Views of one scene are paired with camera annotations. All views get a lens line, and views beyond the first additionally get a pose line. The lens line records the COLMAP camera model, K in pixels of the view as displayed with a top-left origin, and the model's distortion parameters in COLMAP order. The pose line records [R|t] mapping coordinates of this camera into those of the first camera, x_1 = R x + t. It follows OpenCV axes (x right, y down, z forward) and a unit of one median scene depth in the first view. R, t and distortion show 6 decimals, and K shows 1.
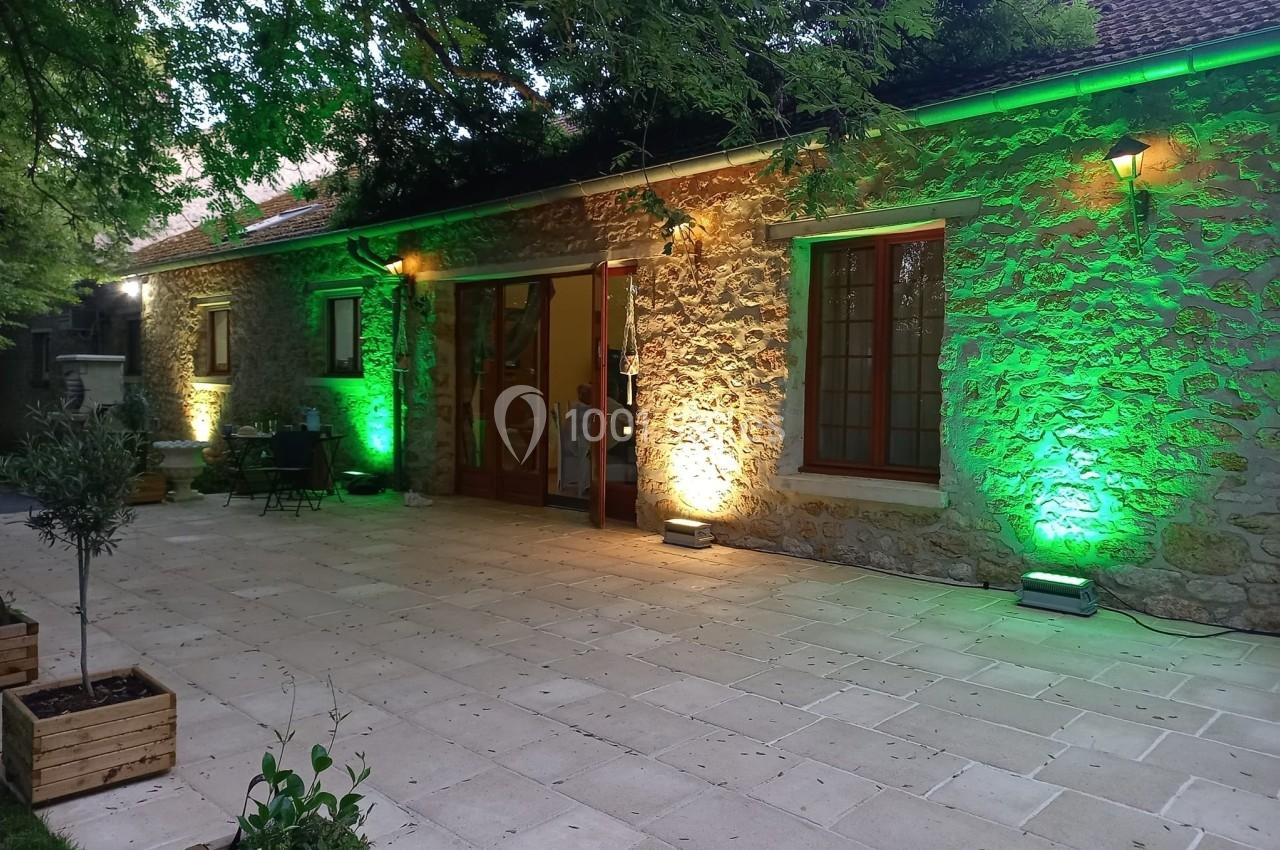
lens RADIAL K [[925.4, 0, 640.0], [0, 925.4, 425.0], [0, 0, 1]] dist [0.014990, -0.001304]
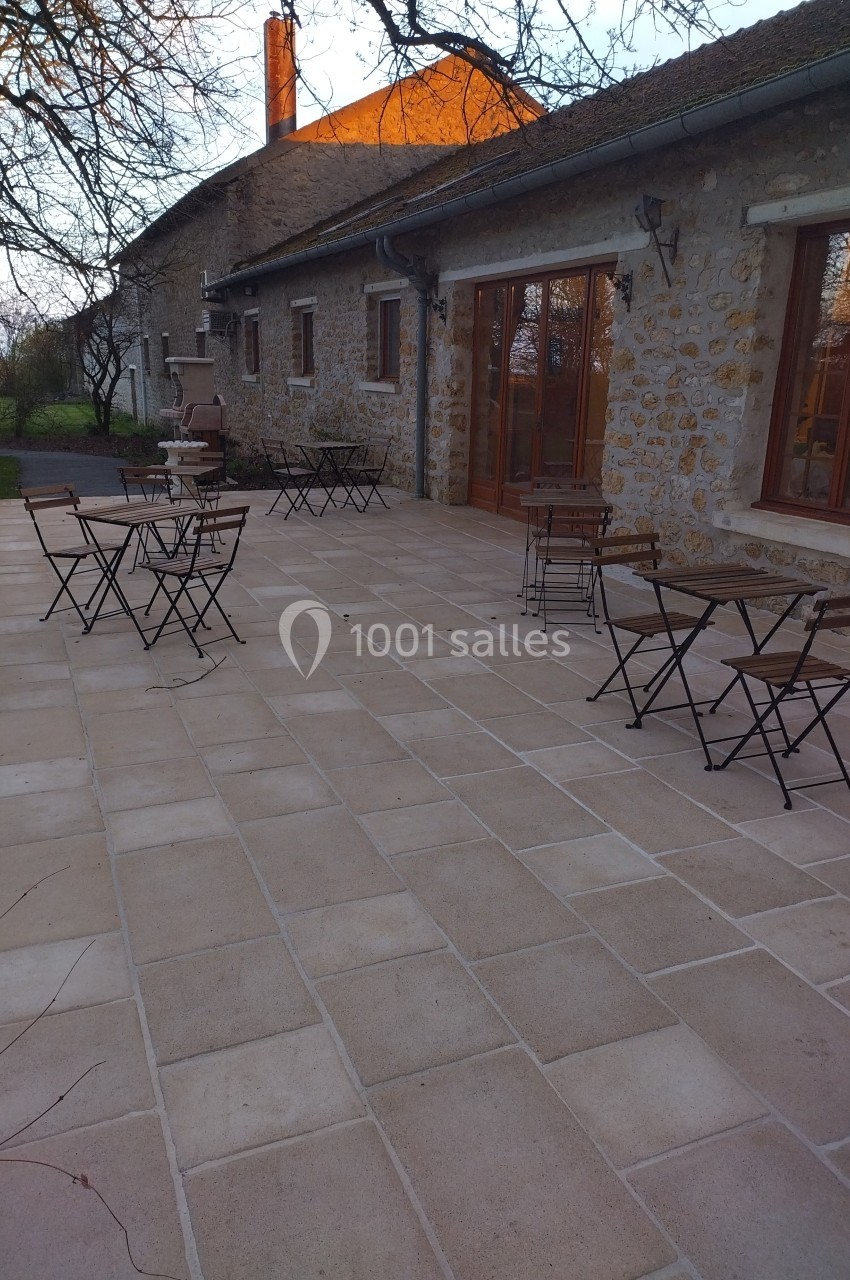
lens RADIAL K [[925.4, 0, 425.8], [0, 925.4, 654.6], [0, 0, 1]] dist [0.014990, -0.001304]
pose [[0.924624, 0.125828, -0.359497, 0.233113], [-0.037032, 0.969082, 0.243944, -0.019940], [0.379077, -0.212243, 0.900696, 0.046434]]
